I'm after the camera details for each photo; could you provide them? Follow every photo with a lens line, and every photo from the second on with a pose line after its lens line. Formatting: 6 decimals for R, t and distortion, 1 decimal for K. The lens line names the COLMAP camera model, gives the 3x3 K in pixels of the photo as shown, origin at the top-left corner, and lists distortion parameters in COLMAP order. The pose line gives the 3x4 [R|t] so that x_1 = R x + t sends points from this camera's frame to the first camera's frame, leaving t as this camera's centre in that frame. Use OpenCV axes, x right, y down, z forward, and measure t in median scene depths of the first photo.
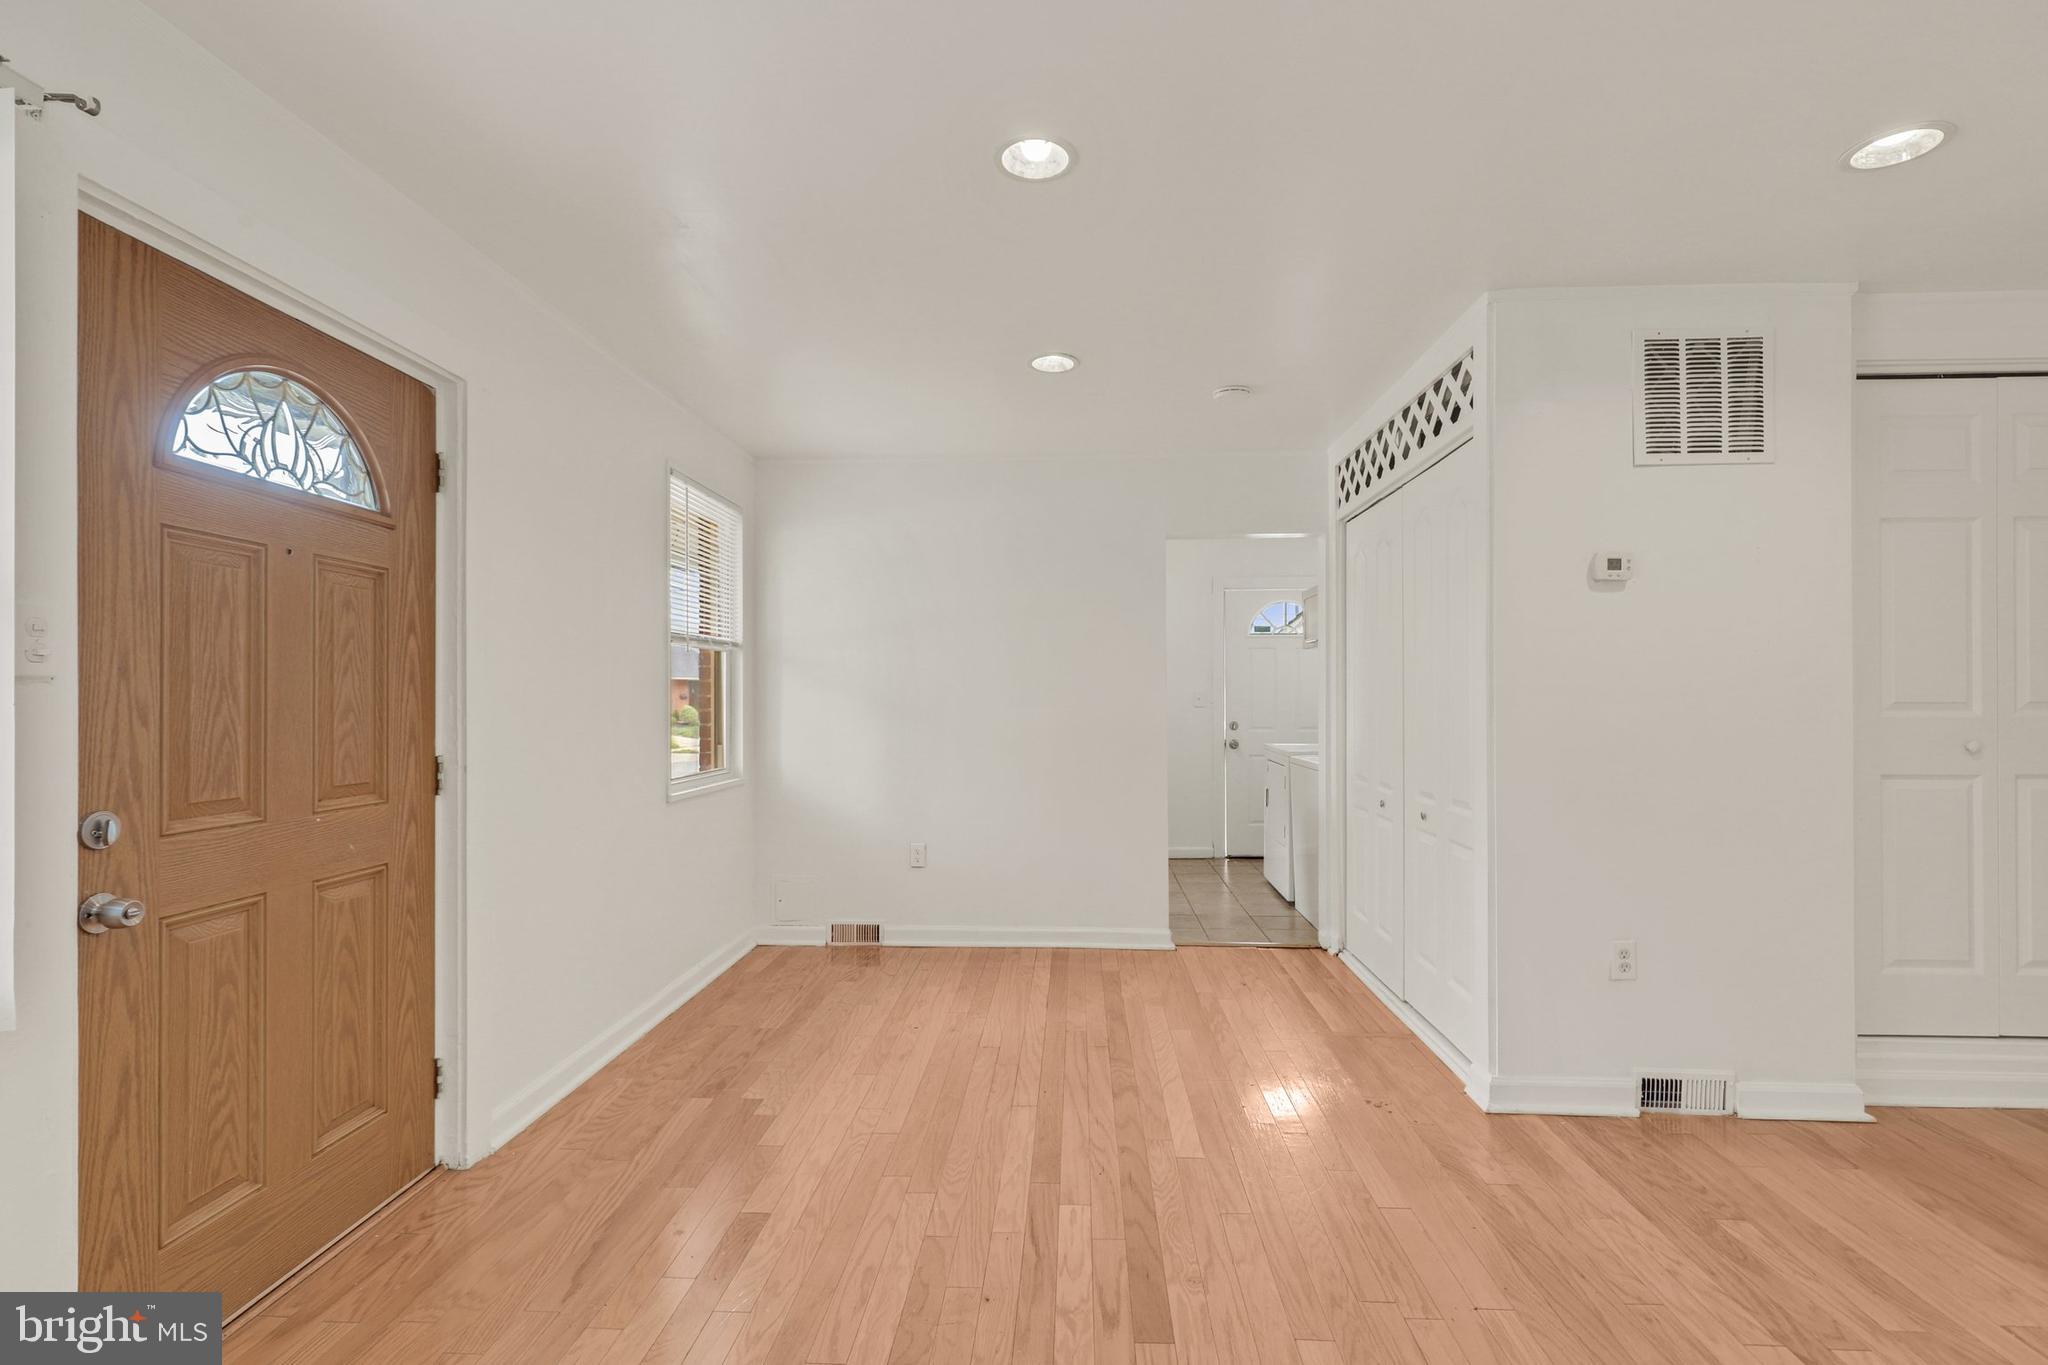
lens RADIAL K [[924.2, 0, 1029.8], [0, 924.2, 696.4], [0, 0, 1]] dist [0.002453, -0.000555]
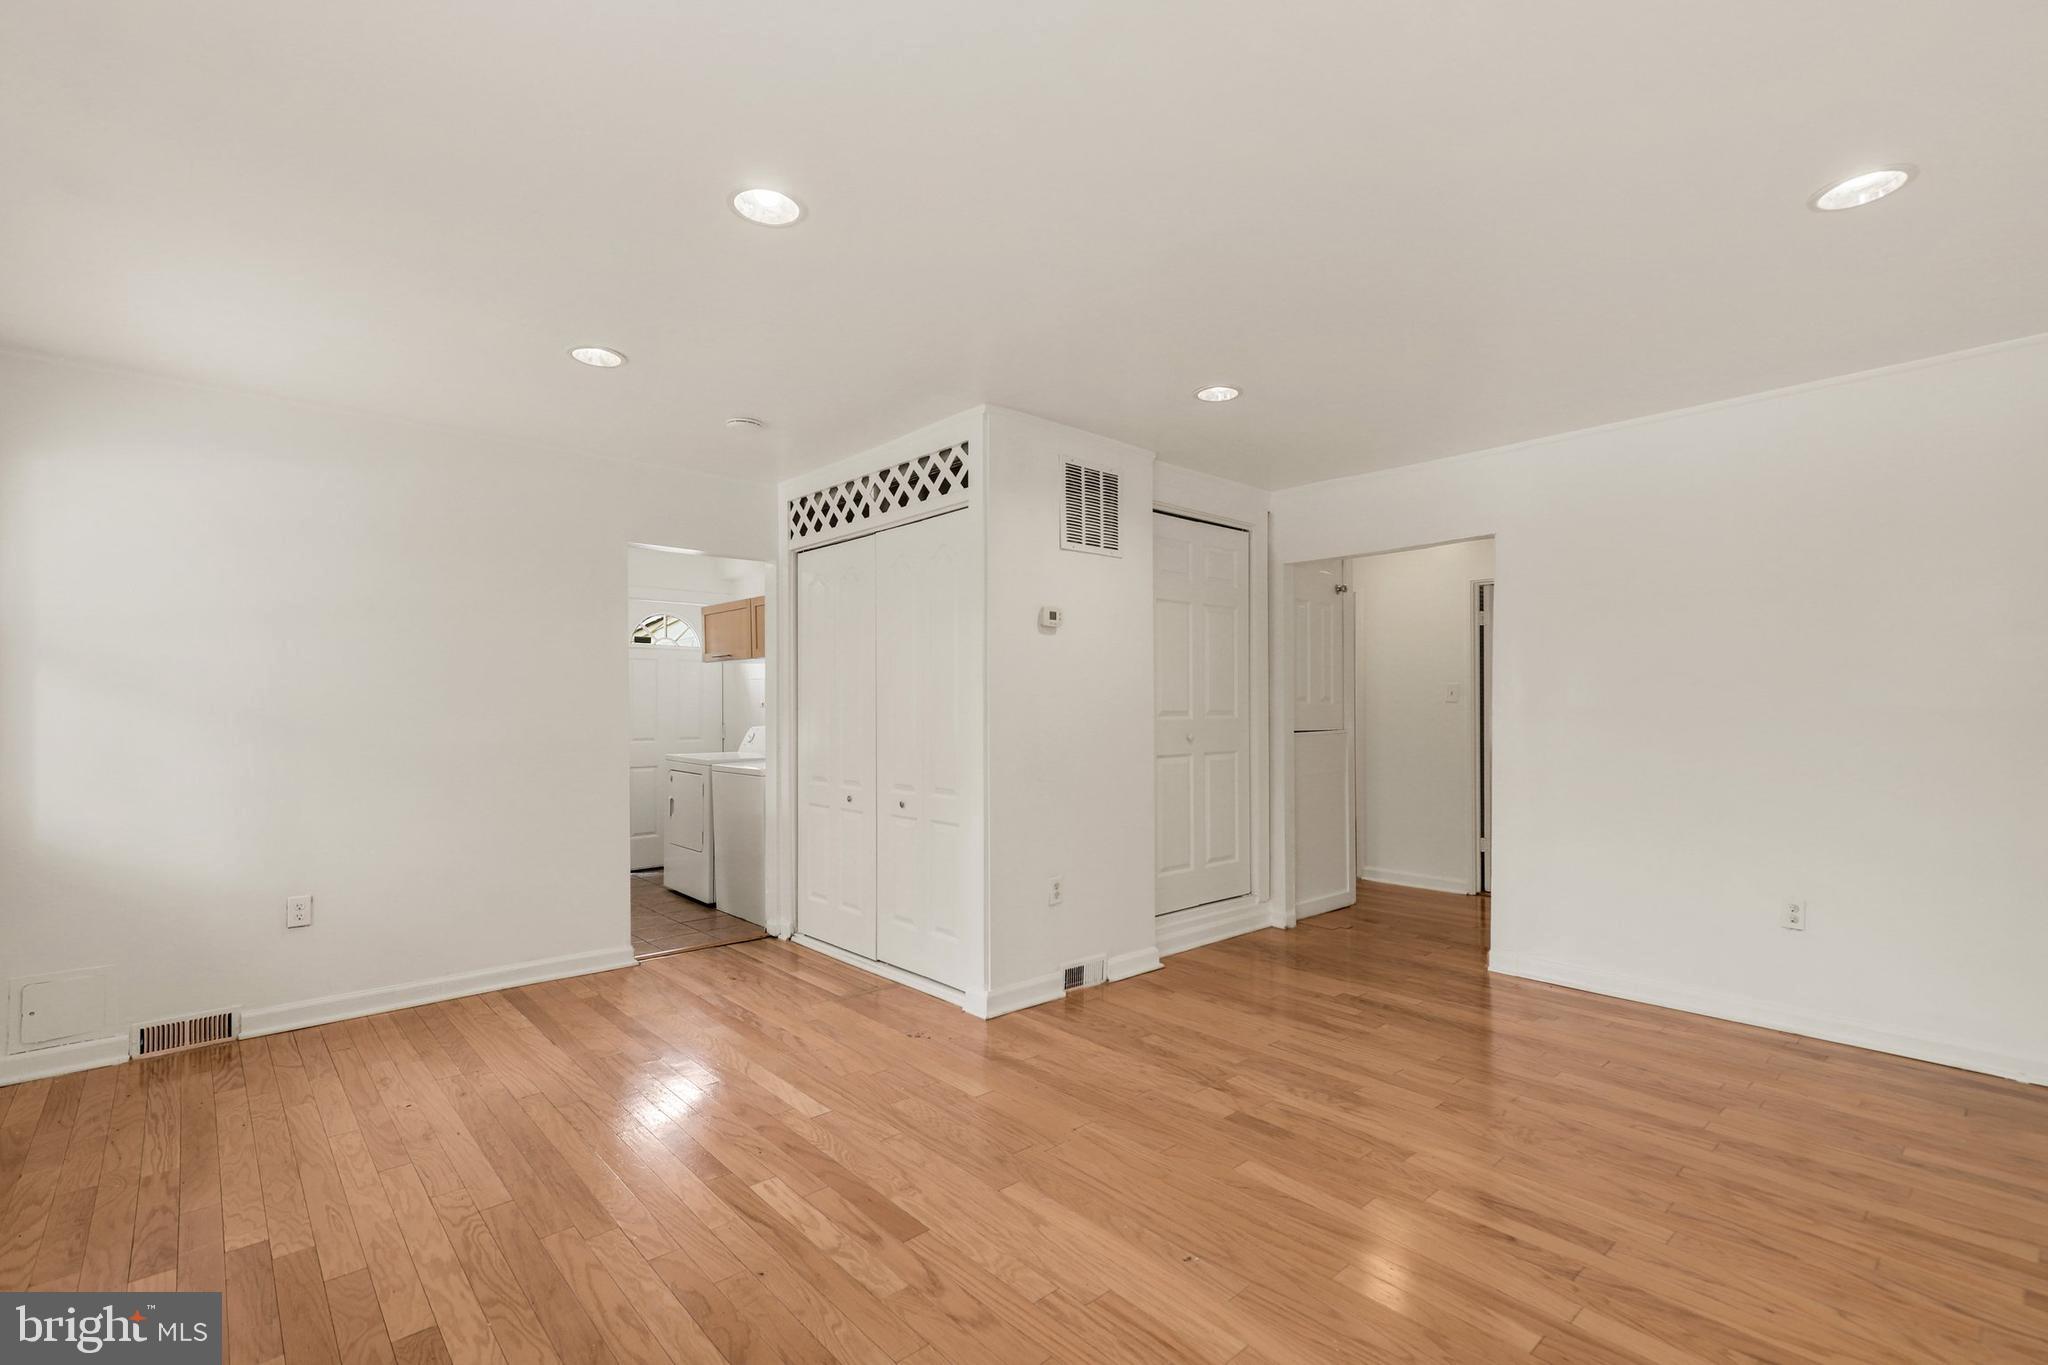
lens RADIAL K [[915.5, 0, 1024.3], [0, 915.5, 708.1], [0, 0, 1]] dist [0.020205, -0.000079]
pose [[0.707965, 0.000231, 0.706248, -0.403458], [-0.000079, 1.000000, -0.000247, 0.001065], [-0.706248, 0.000119, 0.707965, 0.023732]]
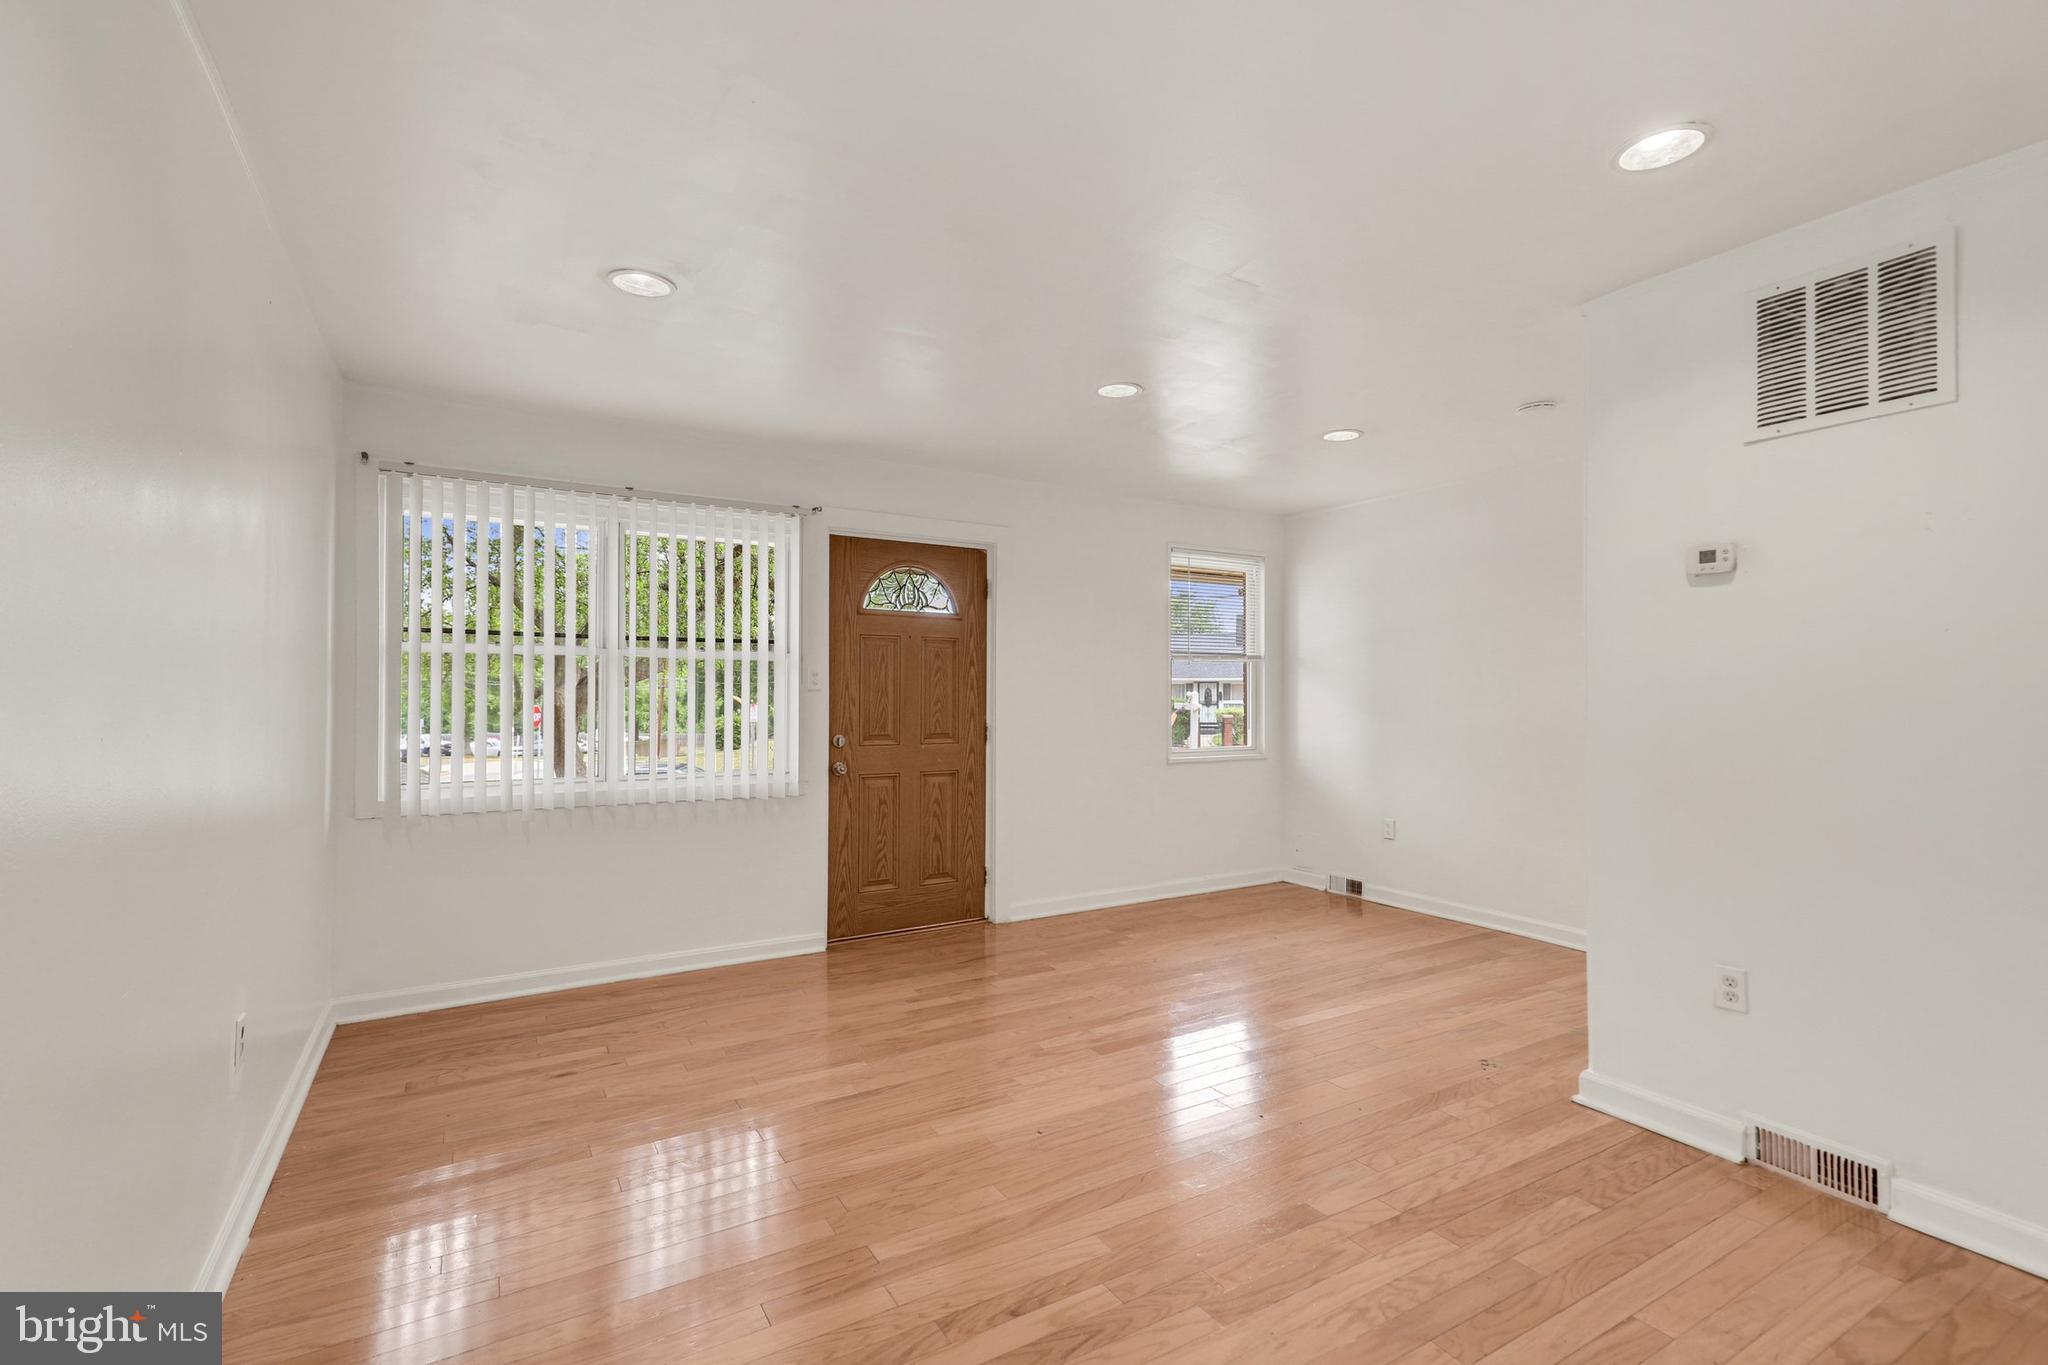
lens RADIAL K [[923.6, 0, 1024.0], [0, 923.6, 682.5], [0, 0, 1]] dist [0.003662, 0.000118]
pose [[0.555705, -0.008683, -0.831334, 1.018274], [-0.000316, 0.999943, -0.010655, -0.006222], [0.831380, 0.006184, 0.555670, -0.087088]]
